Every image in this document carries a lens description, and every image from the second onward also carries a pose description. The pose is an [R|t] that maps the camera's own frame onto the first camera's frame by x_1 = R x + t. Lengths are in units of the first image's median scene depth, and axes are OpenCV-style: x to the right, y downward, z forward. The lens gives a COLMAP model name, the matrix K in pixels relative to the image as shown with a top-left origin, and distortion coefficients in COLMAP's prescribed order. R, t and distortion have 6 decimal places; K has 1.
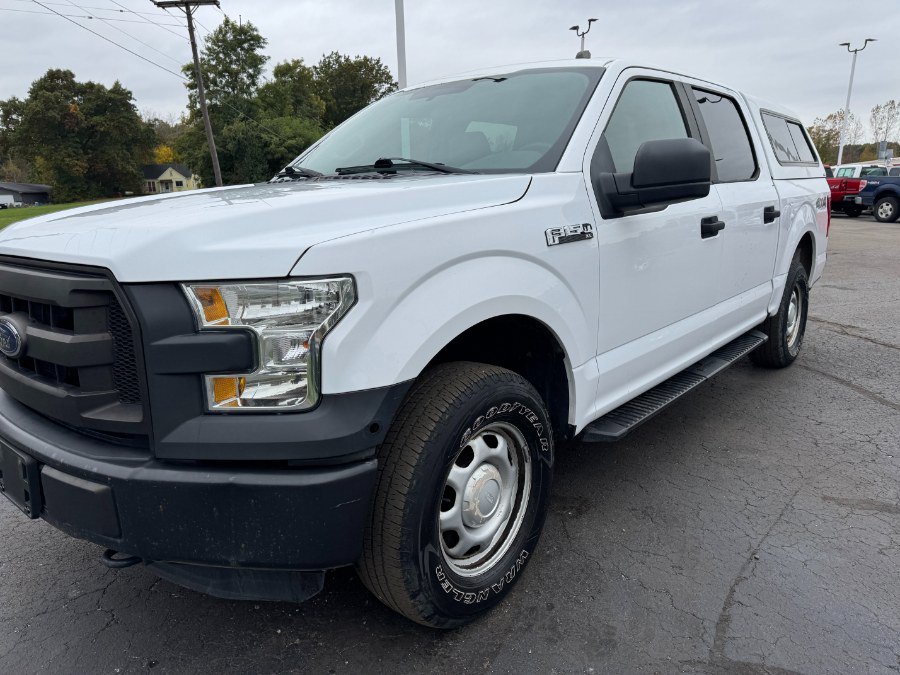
lens RADIAL K [[635.9, 0, 442.7], [0, 635.9, 335.7], [0, 0, 1]] dist [0.016398, -0.021267]
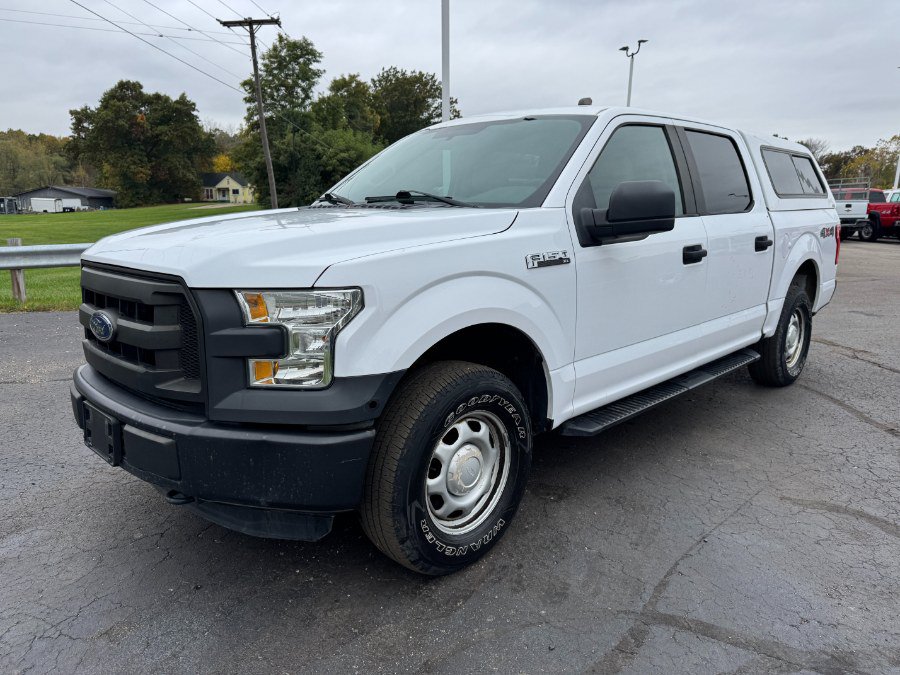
lens RADIAL K [[635.9, 0, 444.5], [0, 635.9, 331.1], [0, 0, 1]] dist [0.016398, -0.021267]
pose [[0.997134, 0.036926, -0.066031, 0.086292], [-0.038678, 0.998927, -0.025455, 0.015469], [0.065020, 0.027936, 0.997493, -0.216095]]
